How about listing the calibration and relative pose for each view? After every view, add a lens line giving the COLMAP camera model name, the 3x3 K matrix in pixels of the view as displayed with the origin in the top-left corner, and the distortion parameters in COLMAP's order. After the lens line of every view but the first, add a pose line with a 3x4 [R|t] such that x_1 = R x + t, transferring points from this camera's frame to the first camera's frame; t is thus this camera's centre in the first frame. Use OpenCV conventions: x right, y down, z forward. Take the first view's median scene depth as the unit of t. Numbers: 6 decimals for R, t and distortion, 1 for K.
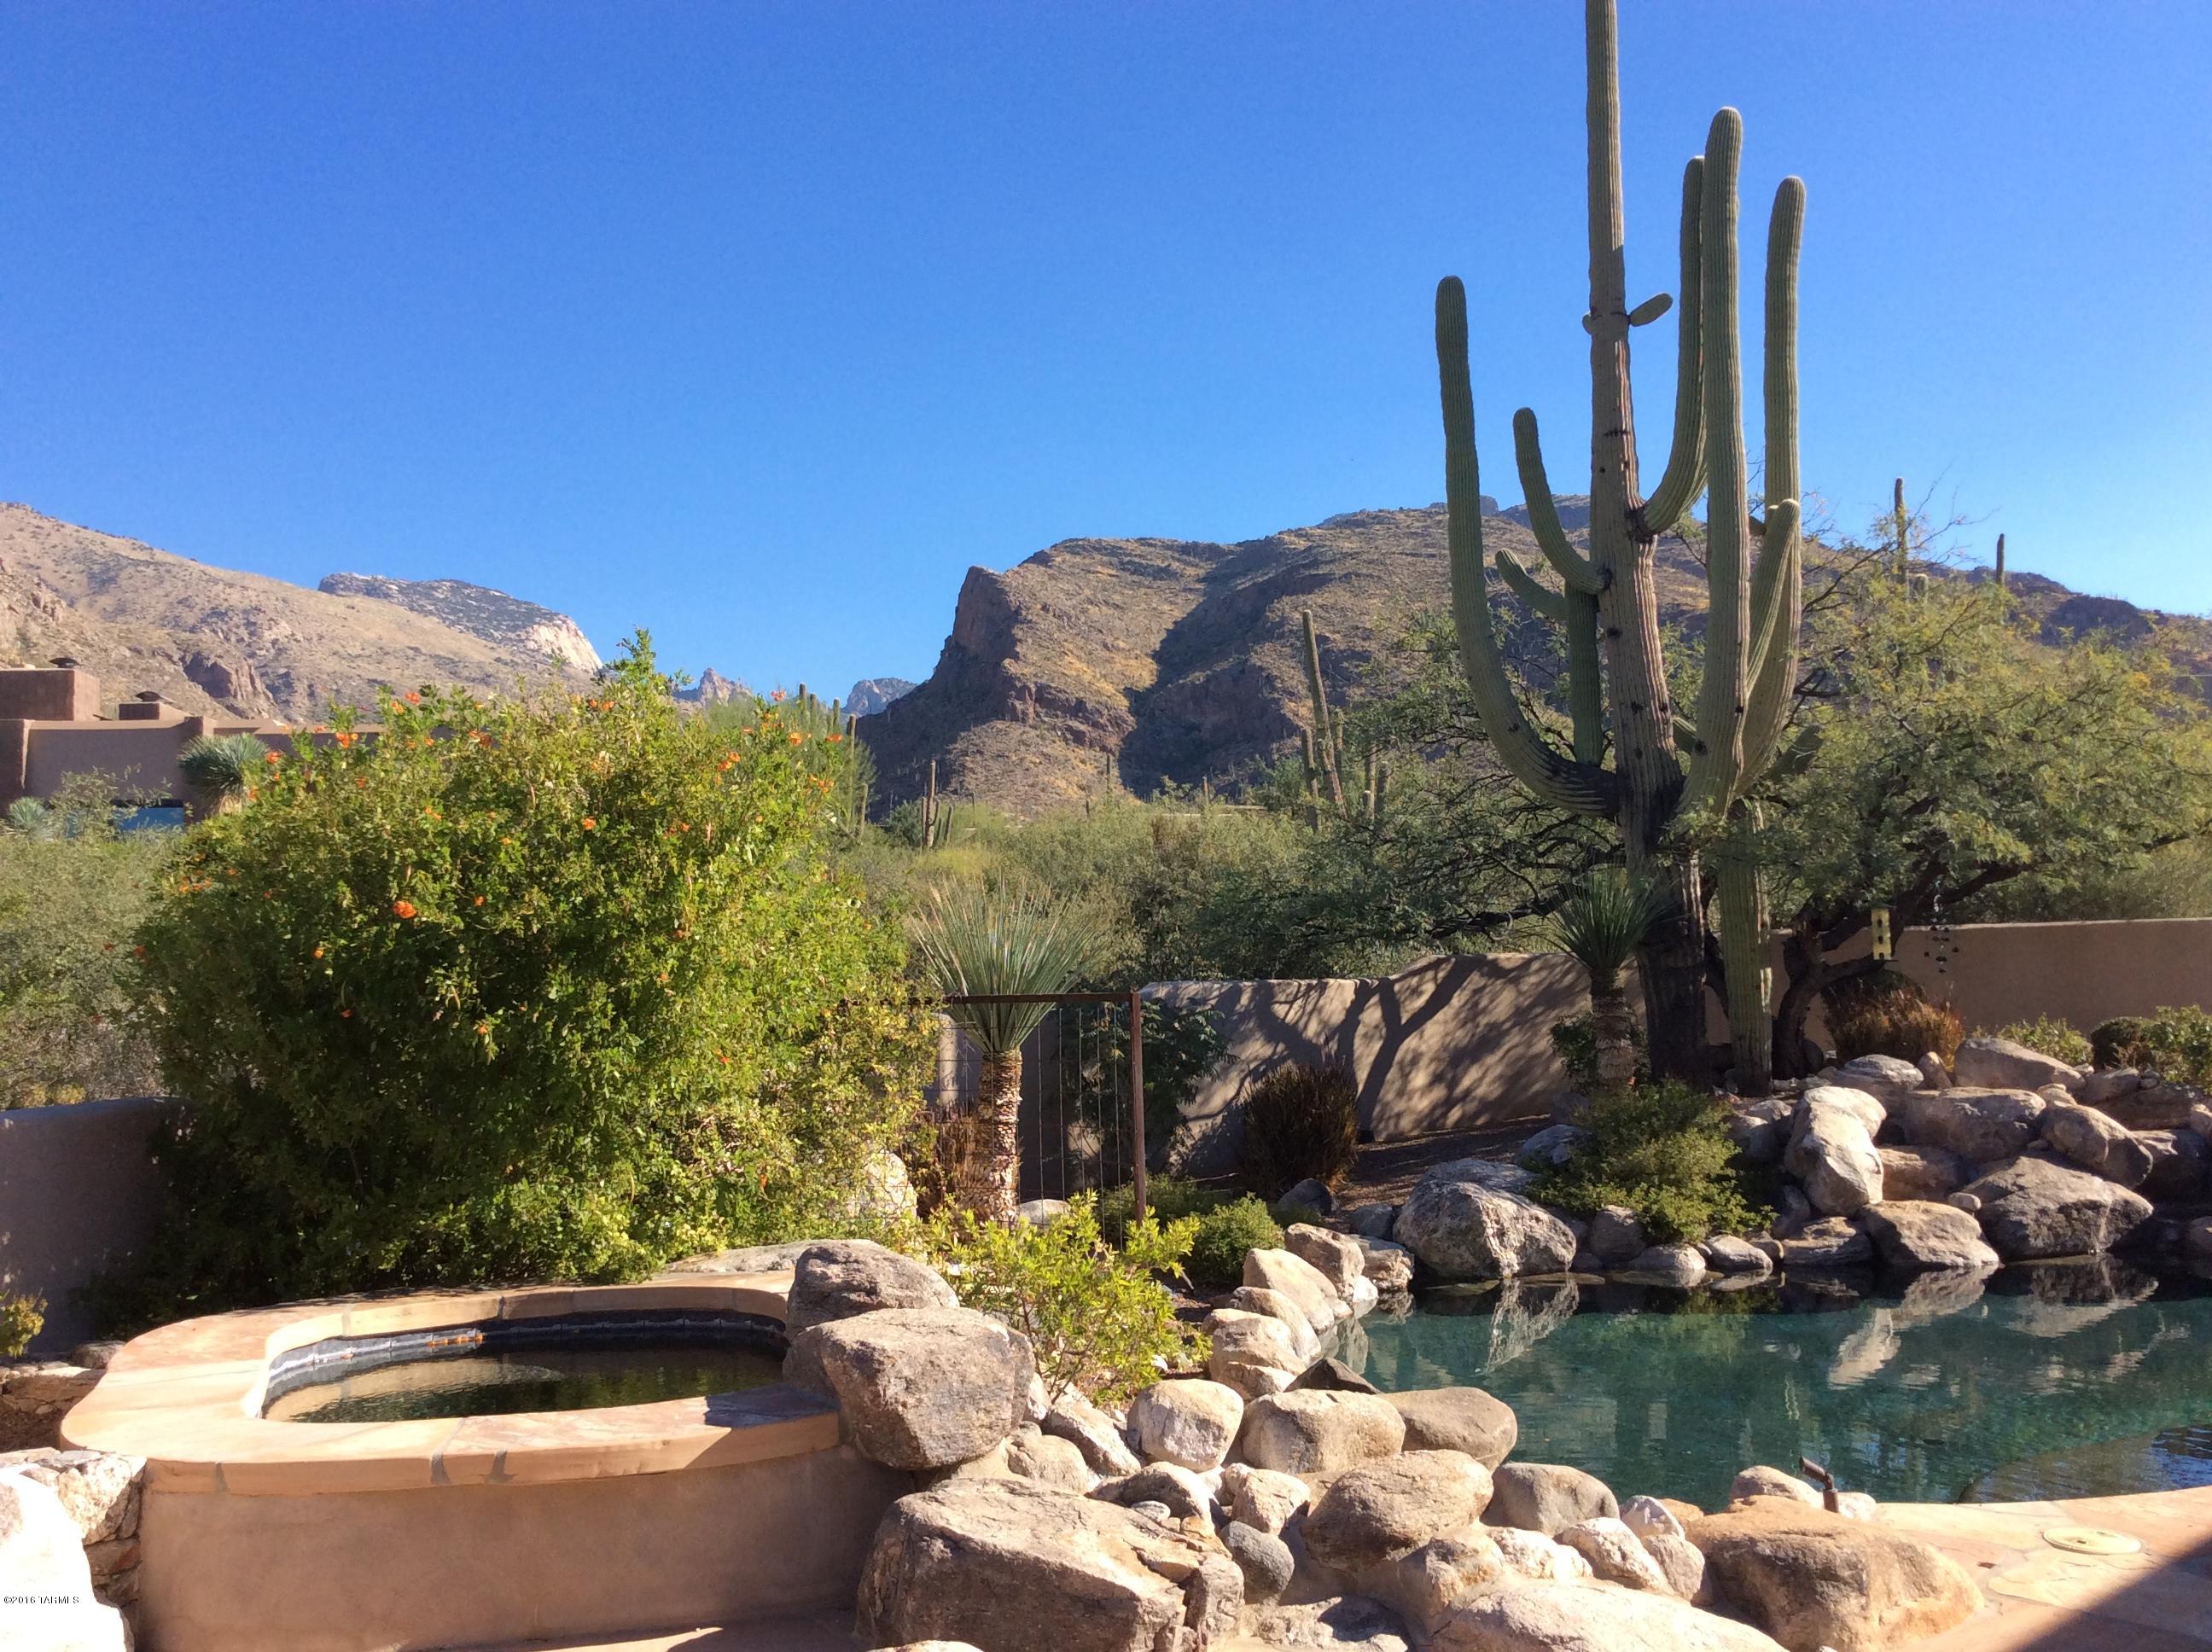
lens RADIAL K [[2003.1, 0, 1106.0], [0, 2003.1, 826.0], [0, 0, 1]] dist [0.126938, -0.269077]
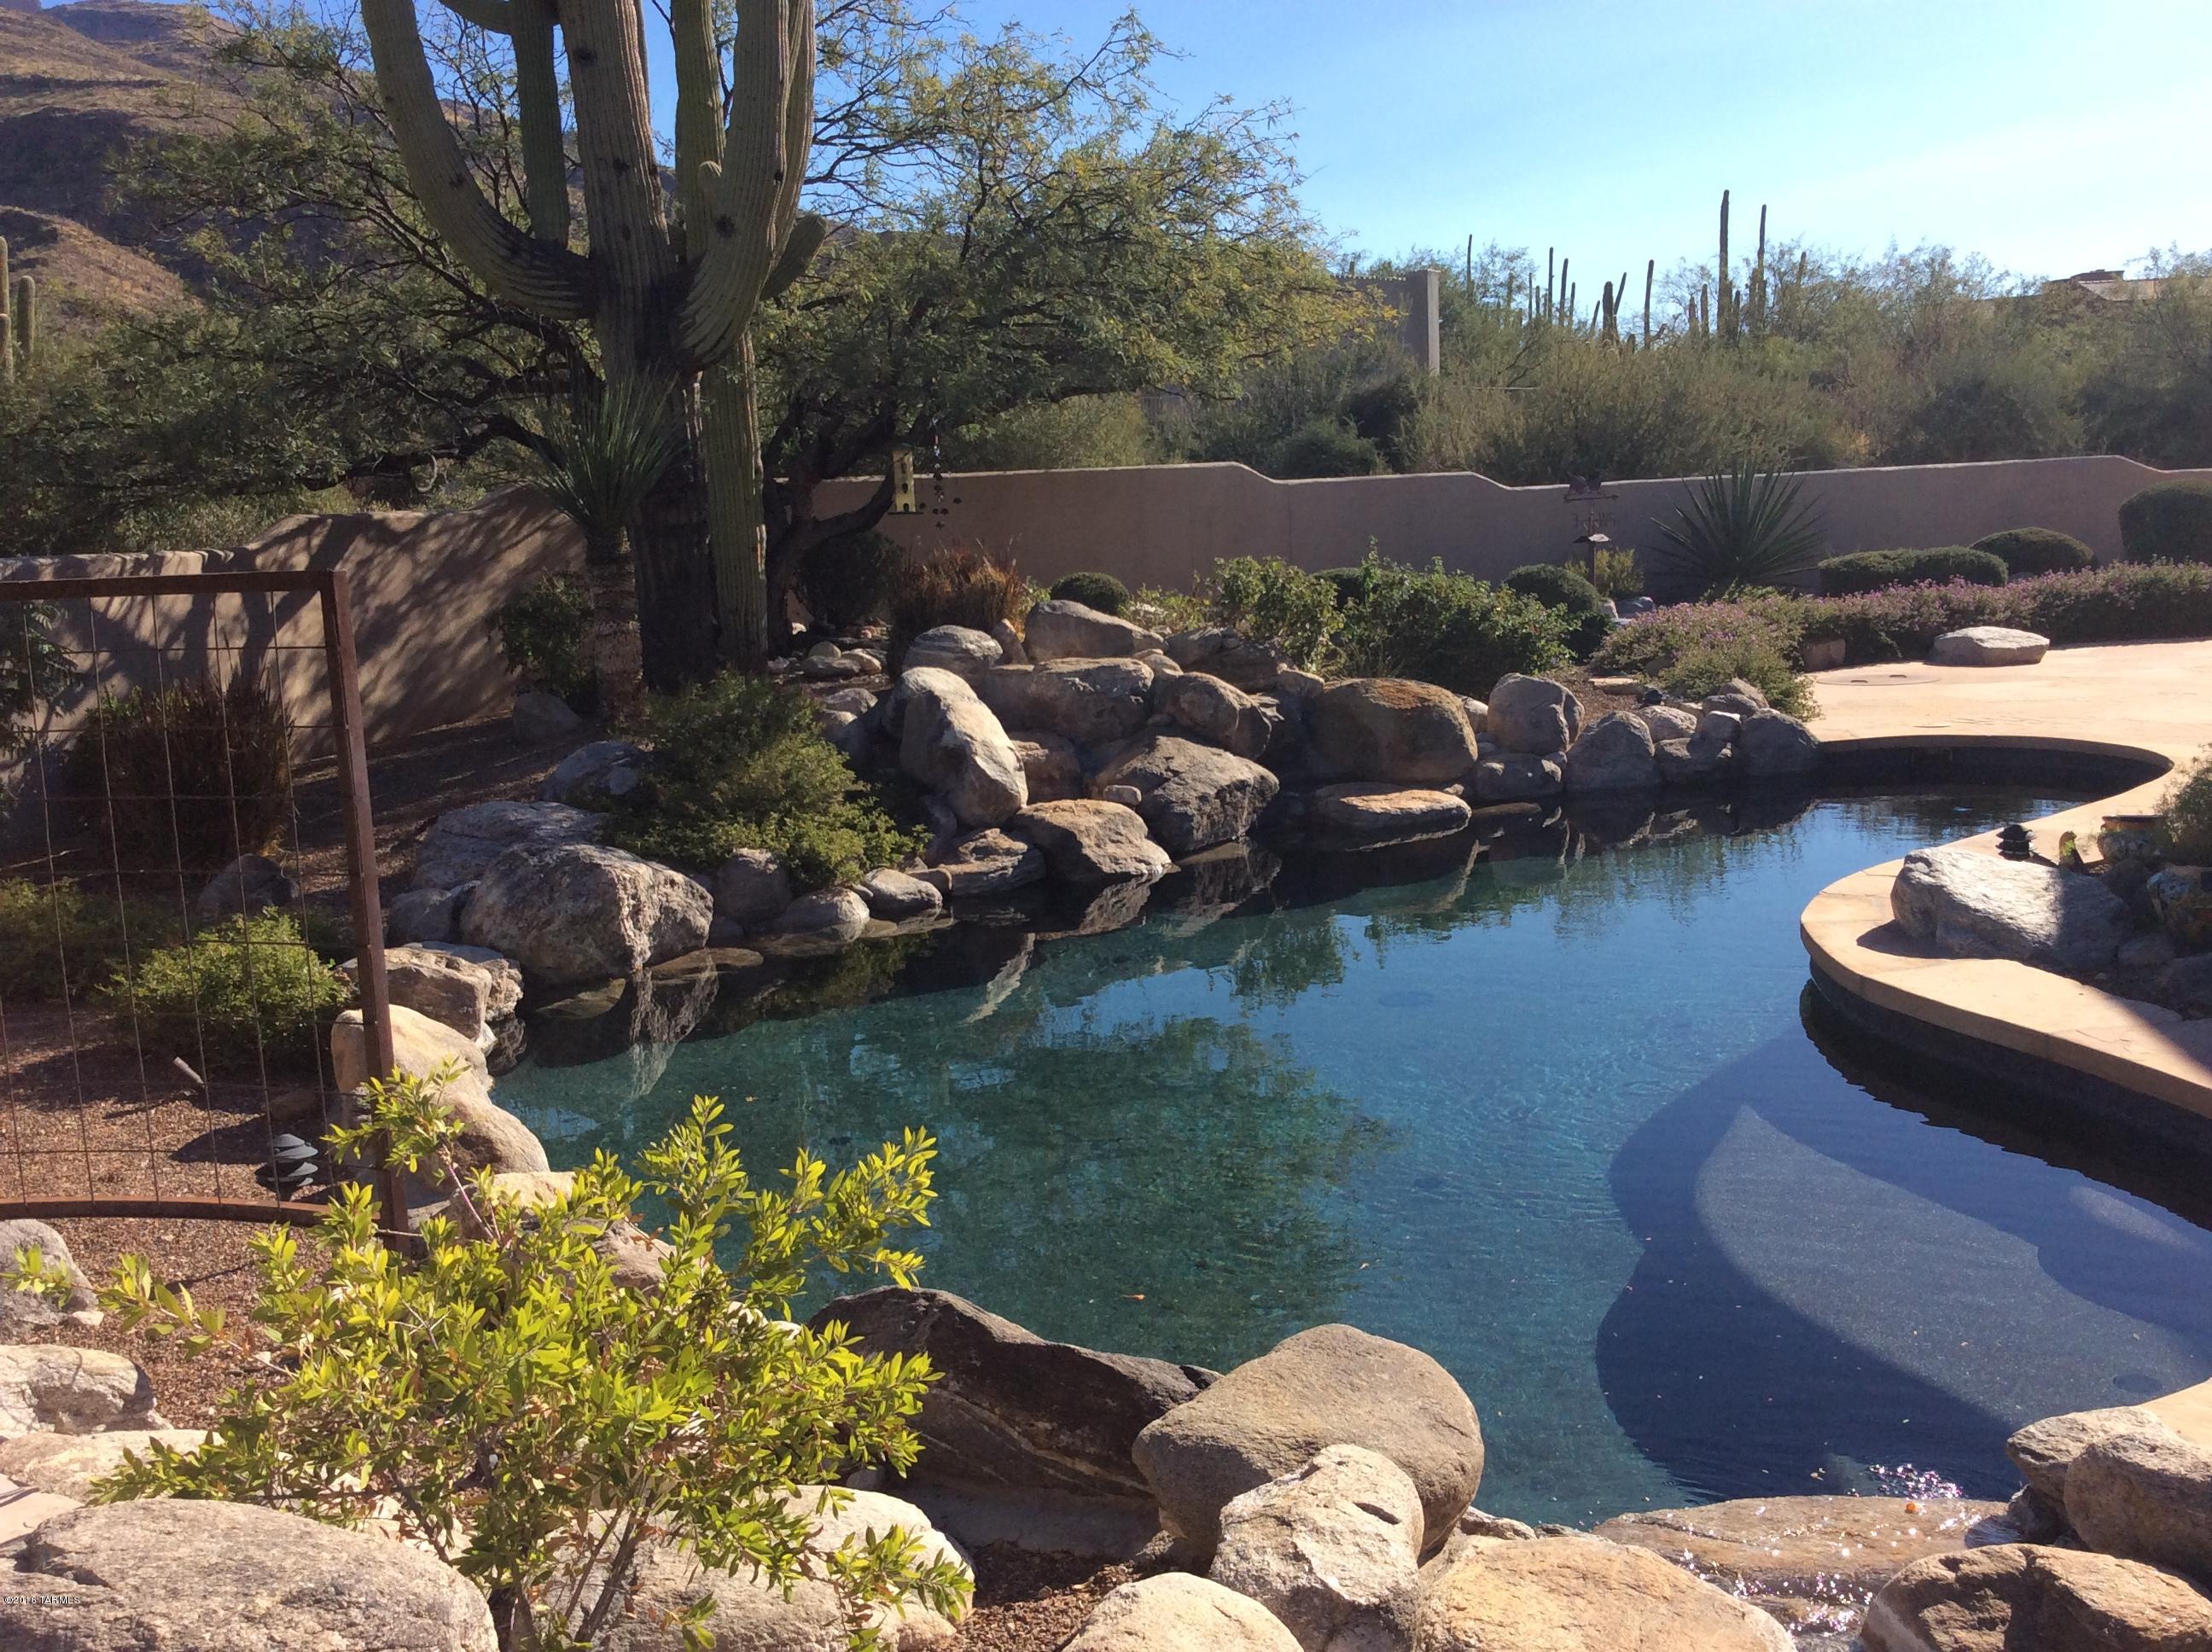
lens RADIAL K [[2003.1, 0, 1106.0], [0, 2003.1, 826.0], [0, 0, 1]] dist [0.126938, -0.269077]
pose [[0.796641, -0.105641, 0.595149, -0.077282], [-0.021788, 0.978951, 0.202931, 0.028306], [-0.604059, -0.174630, 0.777571, 0.349236]]
